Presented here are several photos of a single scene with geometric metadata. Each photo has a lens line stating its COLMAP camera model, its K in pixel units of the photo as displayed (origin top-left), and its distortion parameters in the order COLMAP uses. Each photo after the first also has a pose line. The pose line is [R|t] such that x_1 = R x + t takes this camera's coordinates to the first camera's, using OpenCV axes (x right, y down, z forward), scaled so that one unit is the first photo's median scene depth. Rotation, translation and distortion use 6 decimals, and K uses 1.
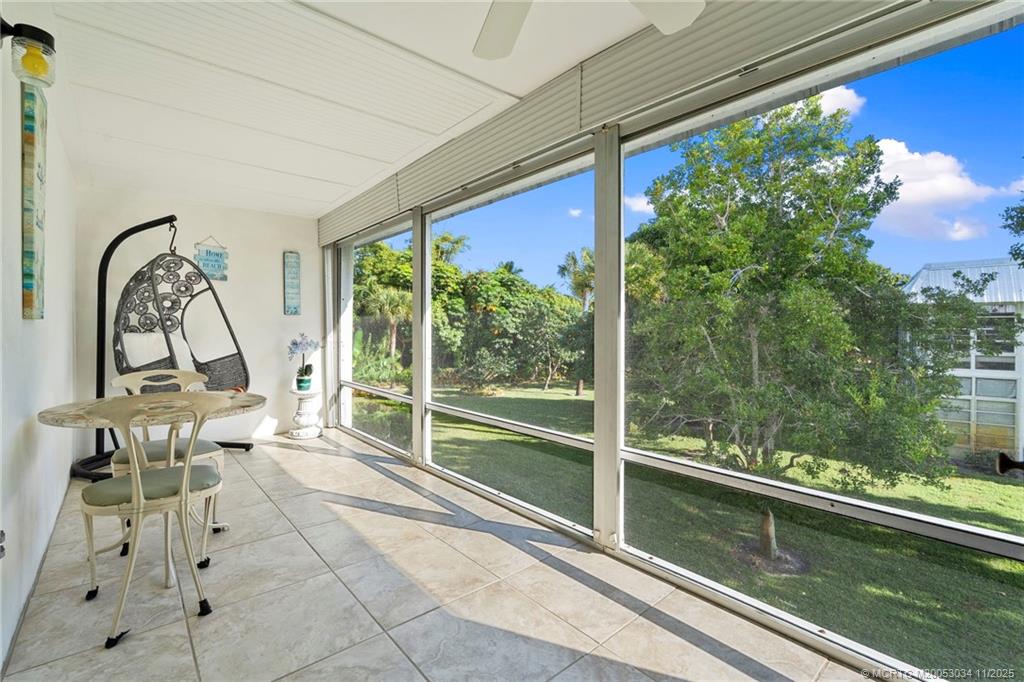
lens RADIAL K [[453.2, 0, 508.9], [0, 453.2, 337.7], [0, 0, 1]] dist [-0.004439, -0.000574]
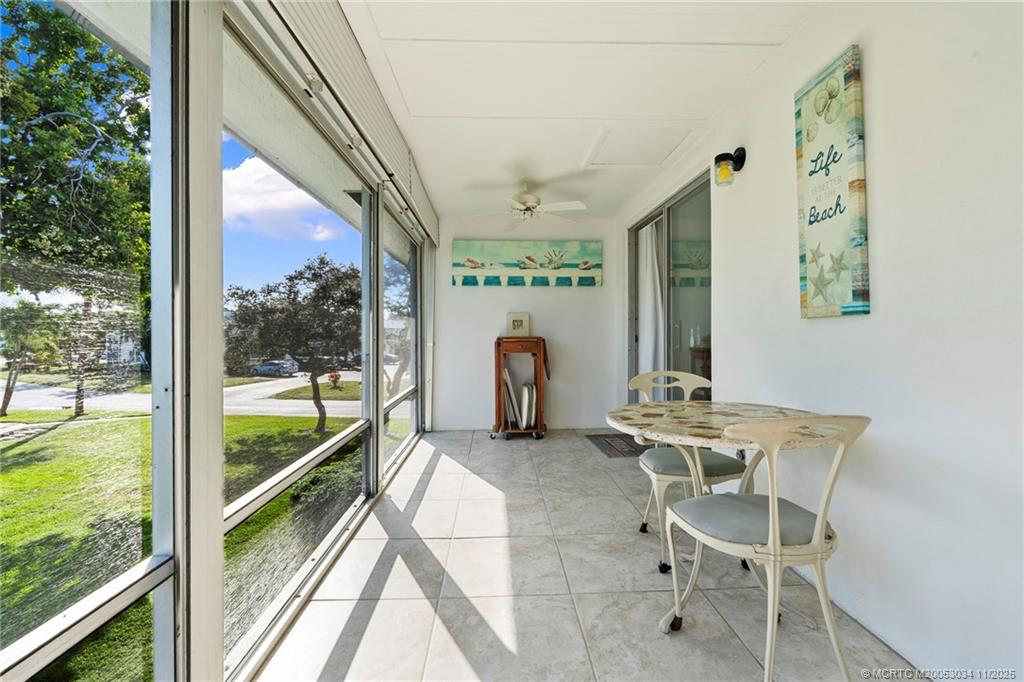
lens RADIAL K [[453.2, 0, 508.9], [0, 453.2, 337.7], [0, 0, 1]] dist [-0.004439, -0.000574]
pose [[-0.784277, -0.003545, 0.620400, -0.958391], [0.011071, 0.999744, 0.019707, -0.019352], [-0.620312, 0.022324, -0.784038, 1.852738]]
